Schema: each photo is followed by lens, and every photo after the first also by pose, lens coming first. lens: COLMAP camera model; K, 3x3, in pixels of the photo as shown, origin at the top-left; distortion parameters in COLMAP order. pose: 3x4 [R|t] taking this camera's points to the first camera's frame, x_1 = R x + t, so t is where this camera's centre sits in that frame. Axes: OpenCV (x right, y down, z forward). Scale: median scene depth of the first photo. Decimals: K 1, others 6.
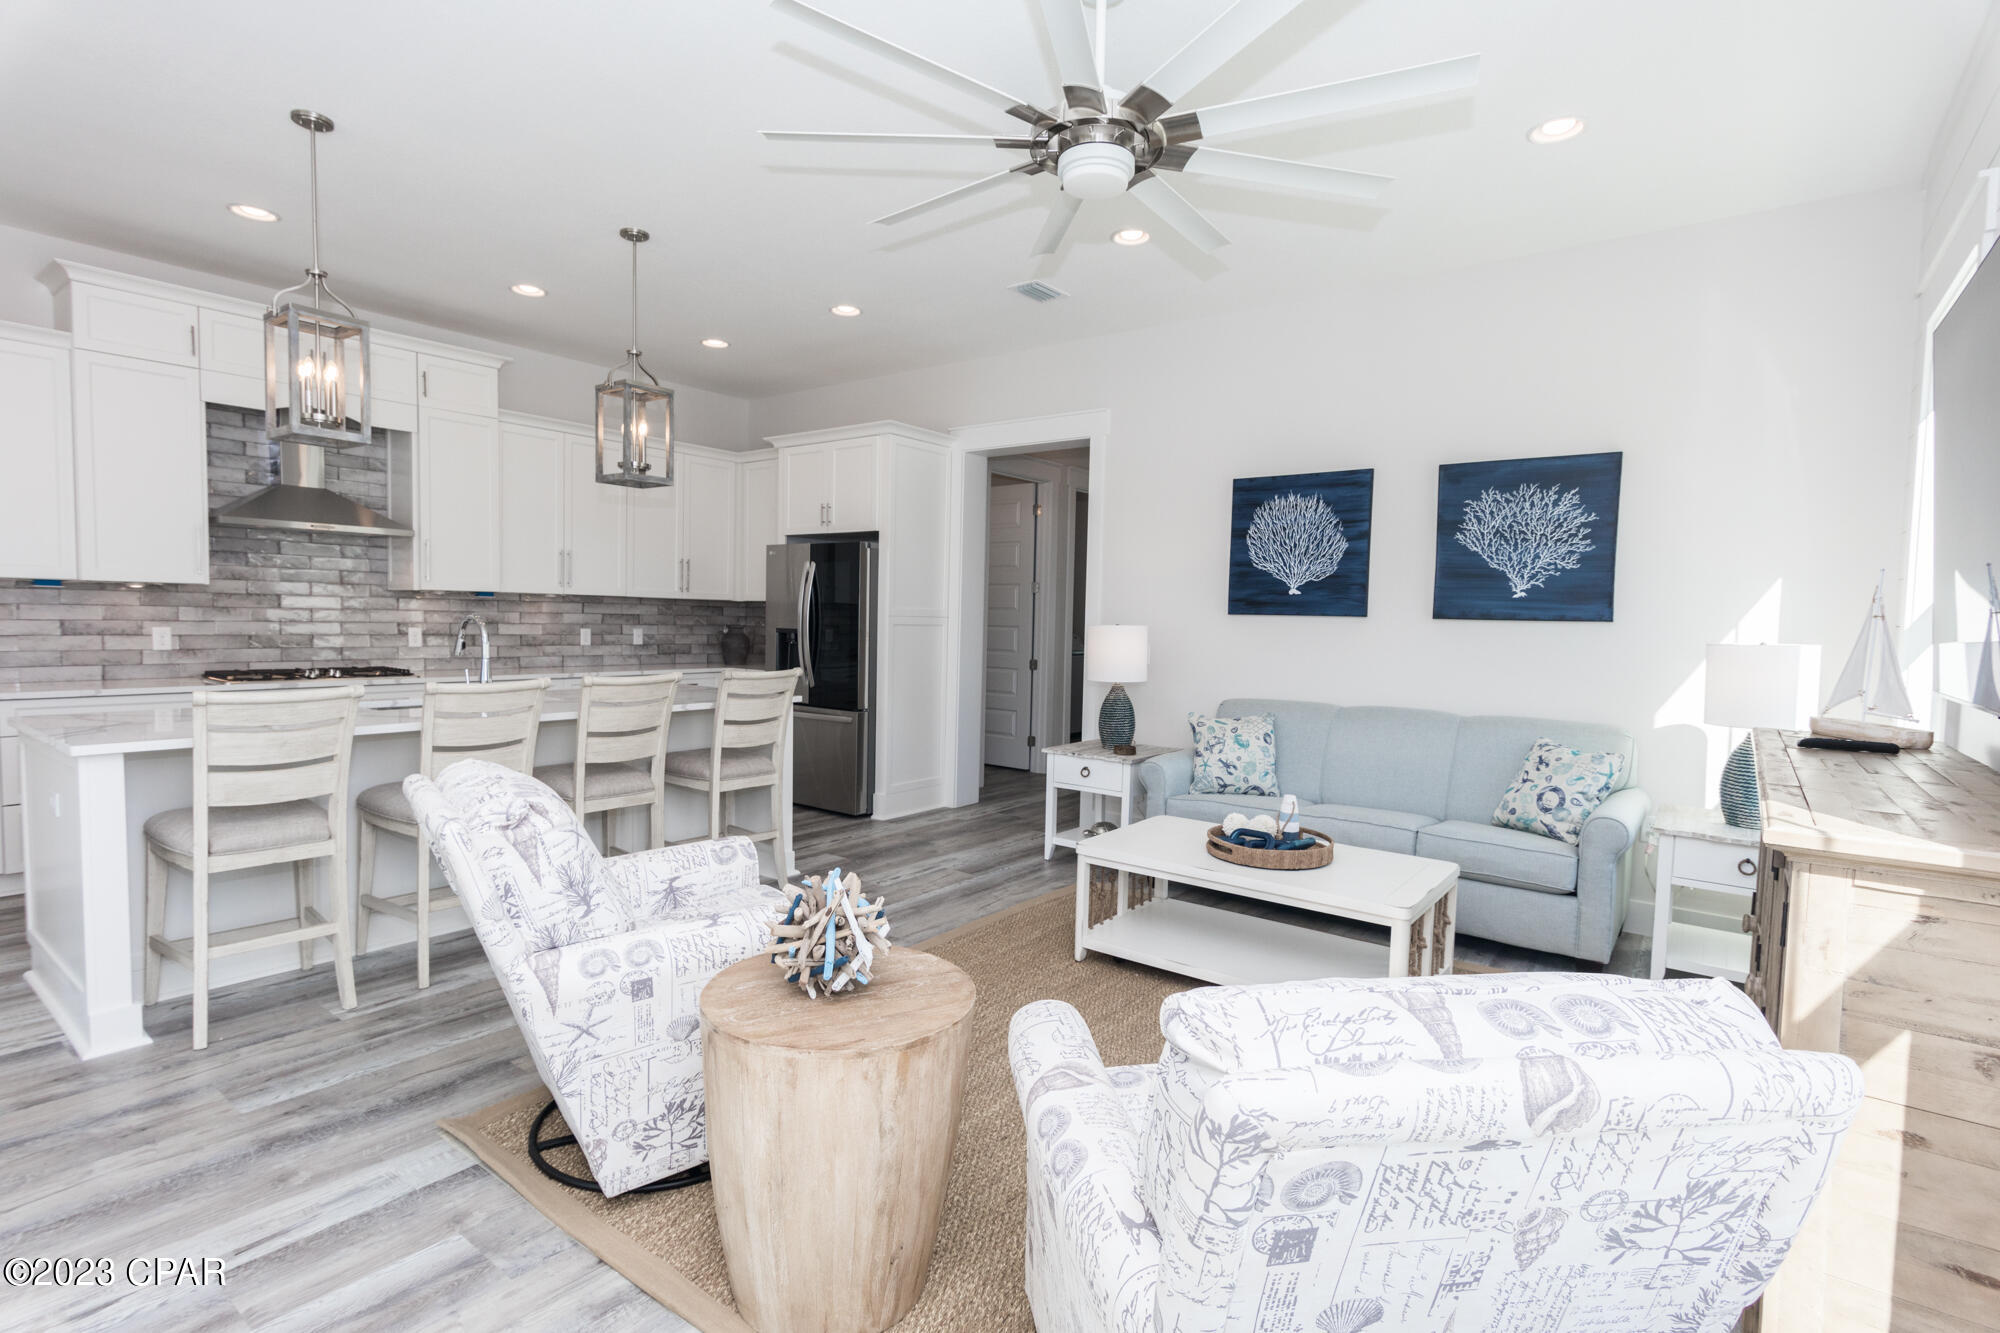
lens RADIAL K [[962.0, 0, 995.1], [0, 962.0, 669.3], [0, 0, 1]] dist [0.004338, 0.000928]
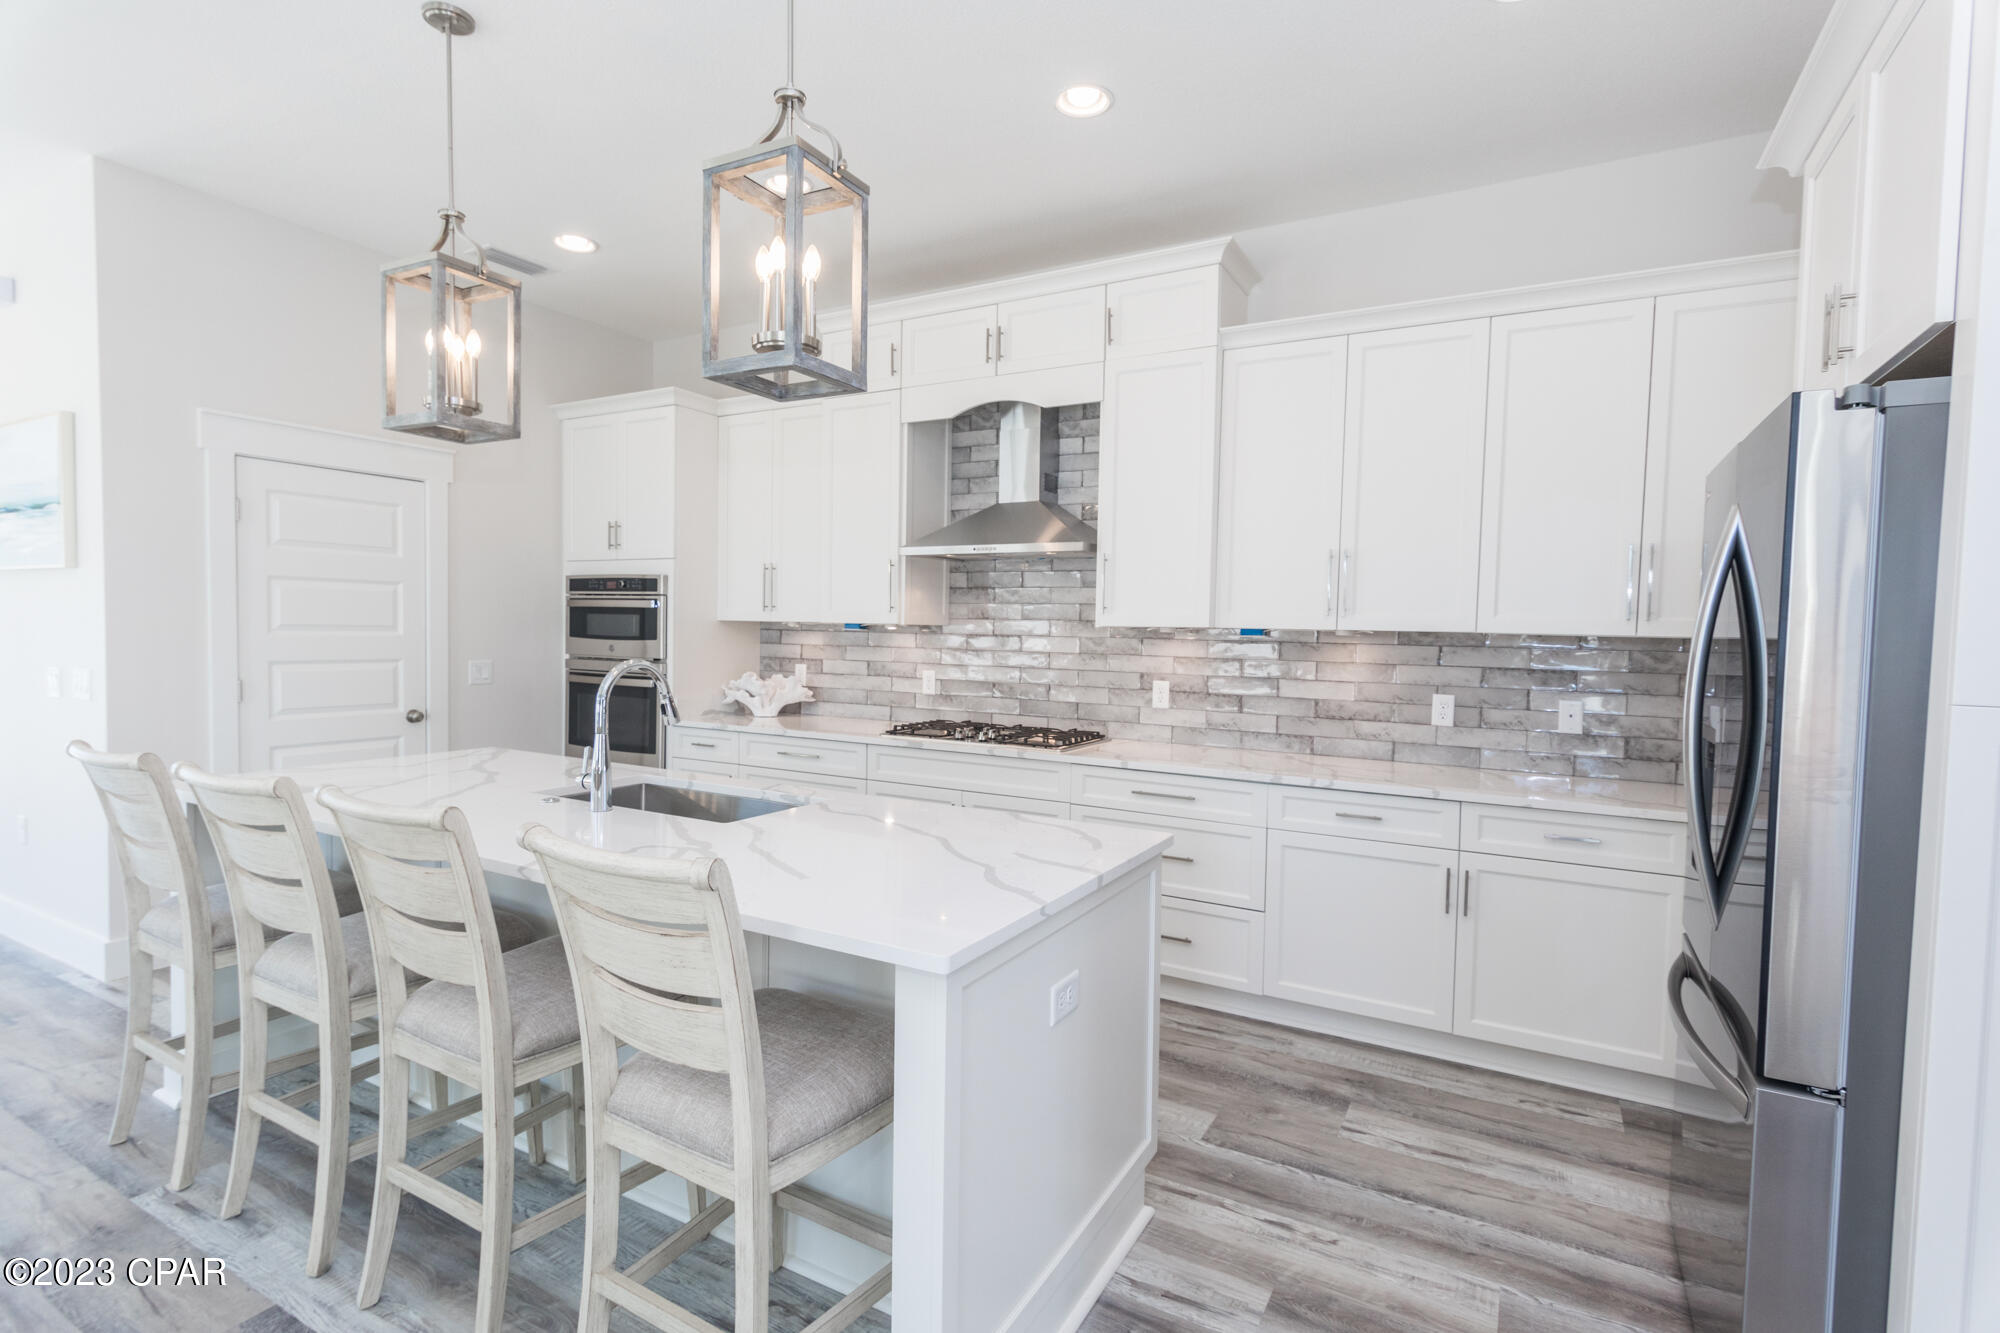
lens RADIAL K [[962.0, 0, 995.4], [0, 962.0, 672.0], [0, 0, 1]] dist [0.004338, 0.000928]
pose [[0.140528, 0.026024, -0.989735, 0.087326], [-0.071817, 0.997289, 0.016026, -0.061168], [0.987469, 0.068828, 0.142016, 0.915286]]
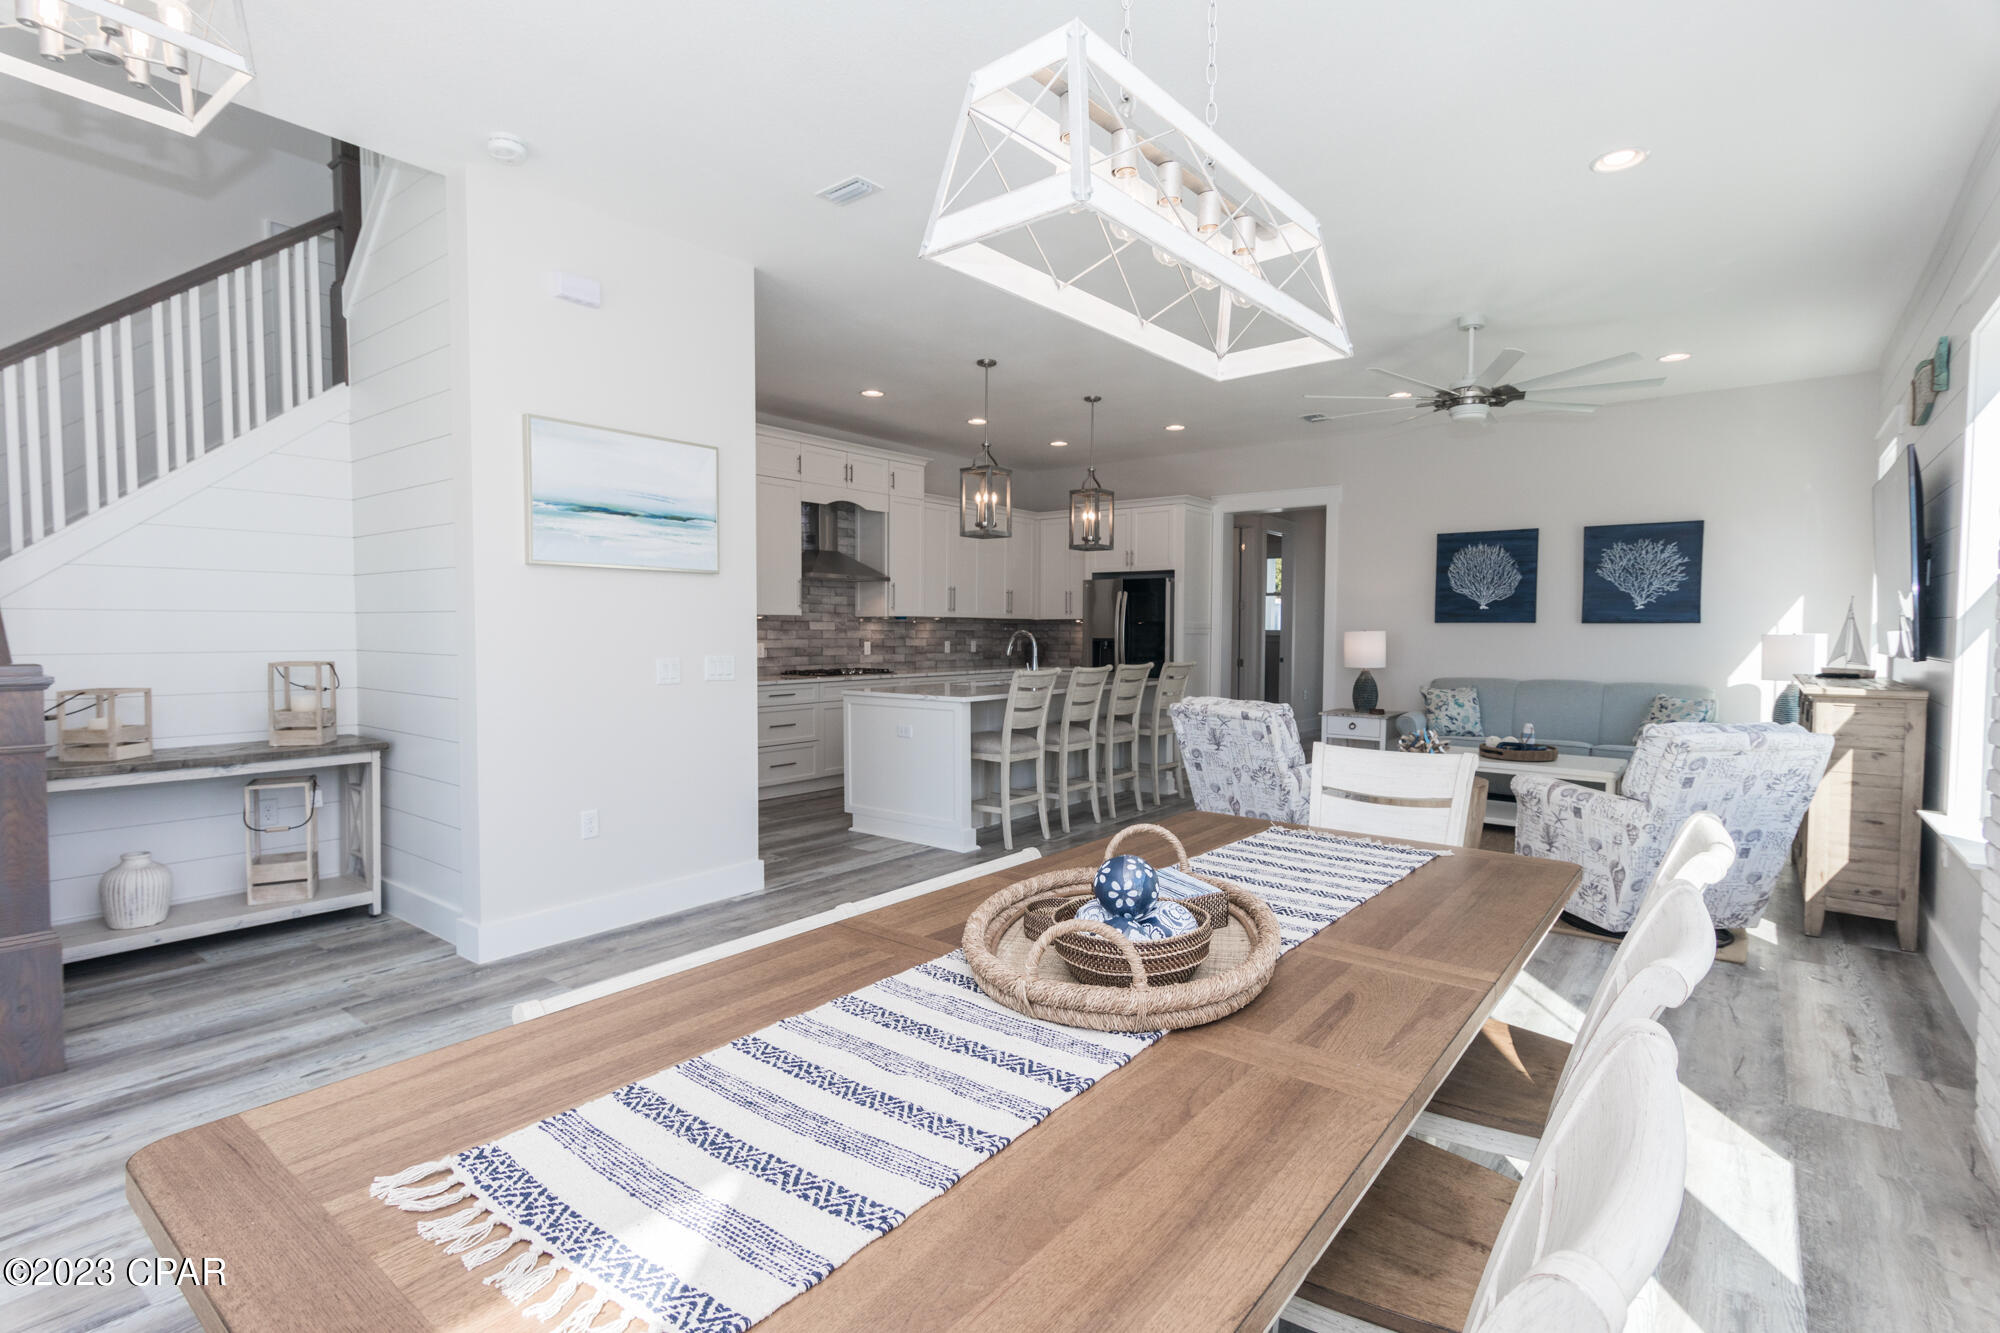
lens RADIAL K [[962.0, 0, 999.4], [0, 962.0, 664.7], [0, 0, 1]] dist [0.004338, 0.000928]
pose [[0.999813, -0.017597, -0.008052, -0.455584], [0.017450, 0.999686, -0.017990, 0.025824], [0.008366, 0.017846, 0.999806, -0.548961]]
